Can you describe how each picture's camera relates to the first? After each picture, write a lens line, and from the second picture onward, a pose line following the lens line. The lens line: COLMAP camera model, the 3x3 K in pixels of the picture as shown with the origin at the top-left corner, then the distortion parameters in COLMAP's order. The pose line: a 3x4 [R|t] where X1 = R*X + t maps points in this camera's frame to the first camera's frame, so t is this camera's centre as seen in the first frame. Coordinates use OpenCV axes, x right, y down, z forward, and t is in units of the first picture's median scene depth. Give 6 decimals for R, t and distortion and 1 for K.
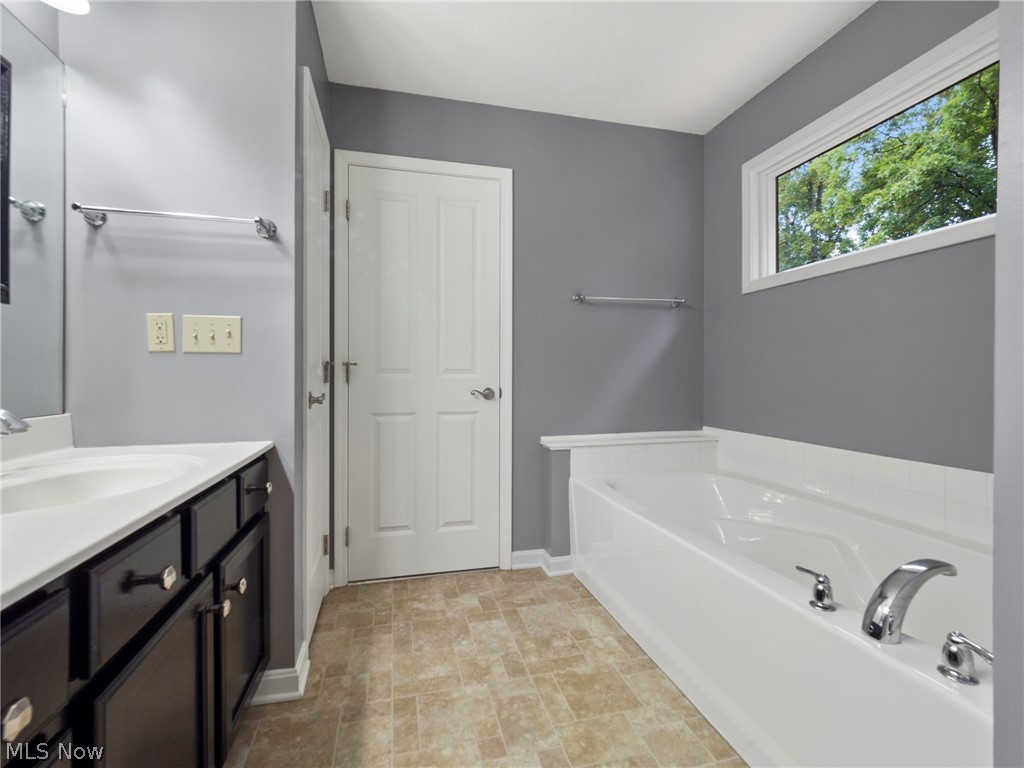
lens RADIAL K [[464.3, 0, 510.8], [0, 464.3, 378.4], [0, 0, 1]] dist [-0.012213, 0.001659]
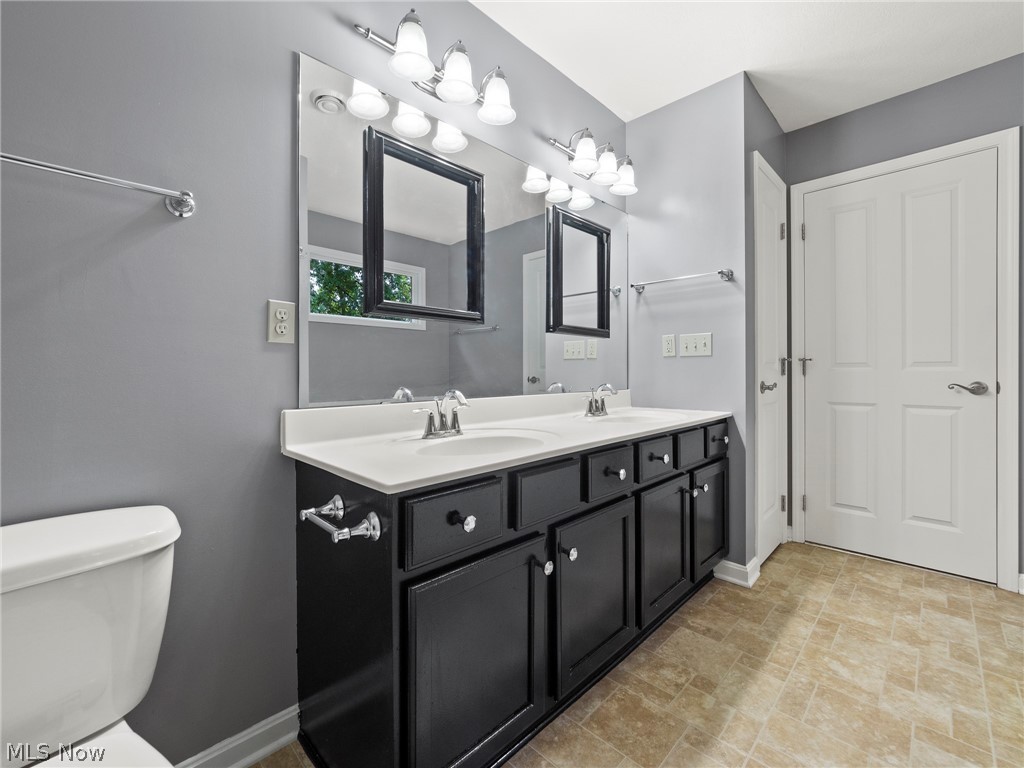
lens RADIAL K [[441.2, 0, 506.1], [0, 441.2, 369.0], [0, 0, 1]] dist [-0.003874, 0.000741]
pose [[0.516305, -0.009348, -0.856354, 0.354427], [-0.000565, 0.999936, -0.011257, 0.009313], [0.856405, 0.006296, 0.516267, -0.396241]]
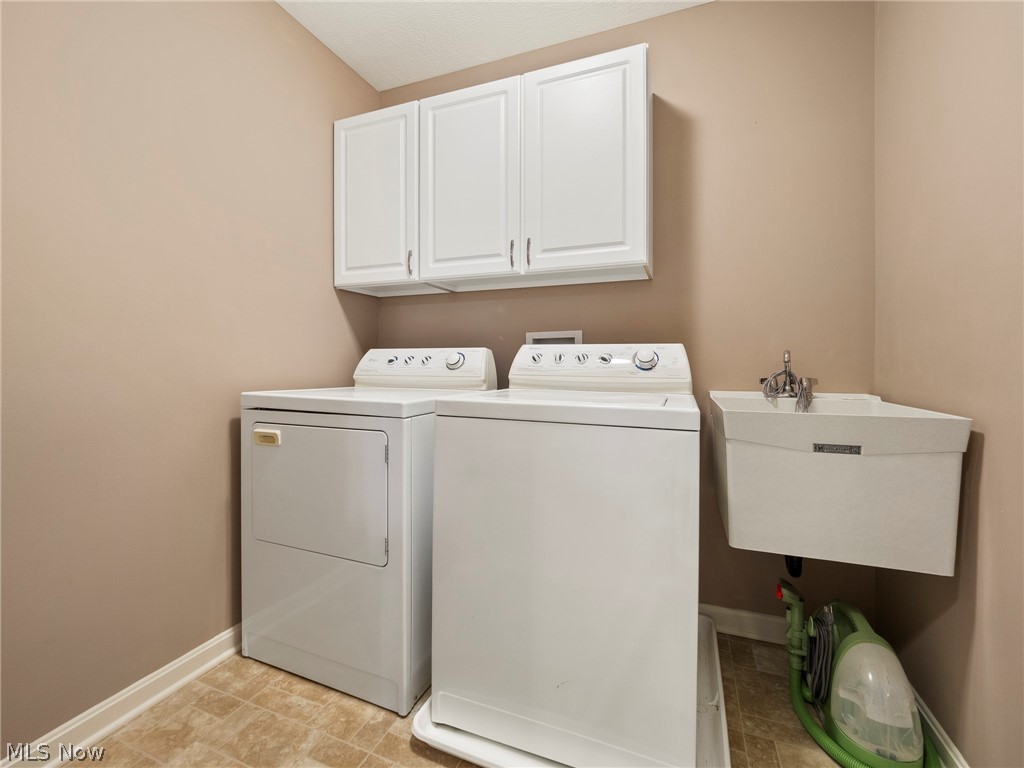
lens RADIAL K [[441.2, 0, 515.5], [0, 441.2, 378.3], [0, 0, 1]] dist [-0.003874, 0.000741]
pose [[0.581237, -0.022714, 0.813417, -0.353453], [0.004802, 0.999689, 0.024484, 0.008538], [-0.813720, -0.010325, 0.581165, 0.107292]]
